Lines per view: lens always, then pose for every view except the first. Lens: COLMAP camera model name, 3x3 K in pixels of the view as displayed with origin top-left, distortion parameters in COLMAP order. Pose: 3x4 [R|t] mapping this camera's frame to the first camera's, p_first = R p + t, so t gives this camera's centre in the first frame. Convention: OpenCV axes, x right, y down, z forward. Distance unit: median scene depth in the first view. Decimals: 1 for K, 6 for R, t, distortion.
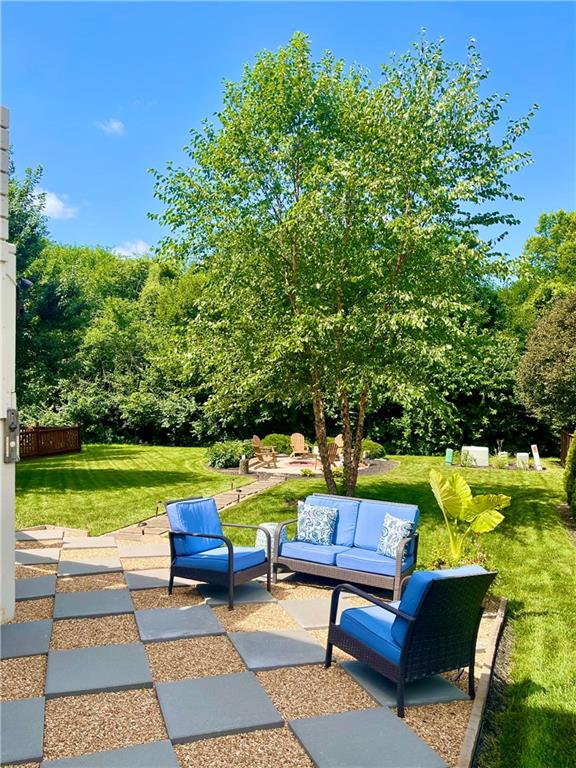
lens RADIAL K [[581.3, 0, 286.1], [0, 581.3, 382.1], [0, 0, 1]] dist [0.037213, -0.001934]
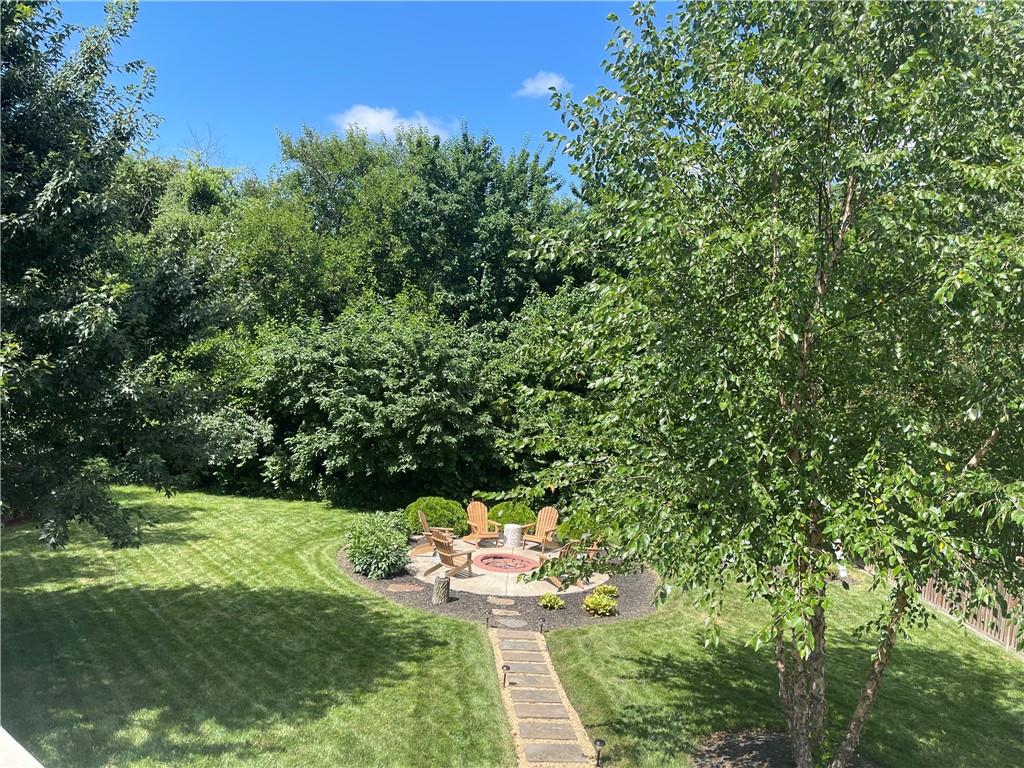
lens RADIAL K [[775.1, 0, 506.1], [0, 775.1, 384.3], [0, 0, 1]] dist [0.037213, -0.001934]
pose [[0.960572, 0.051631, 0.273194, -0.176138], [-0.065844, 0.996898, 0.043111, -0.072368], [-0.270121, -0.059400, 0.960992, 0.192757]]
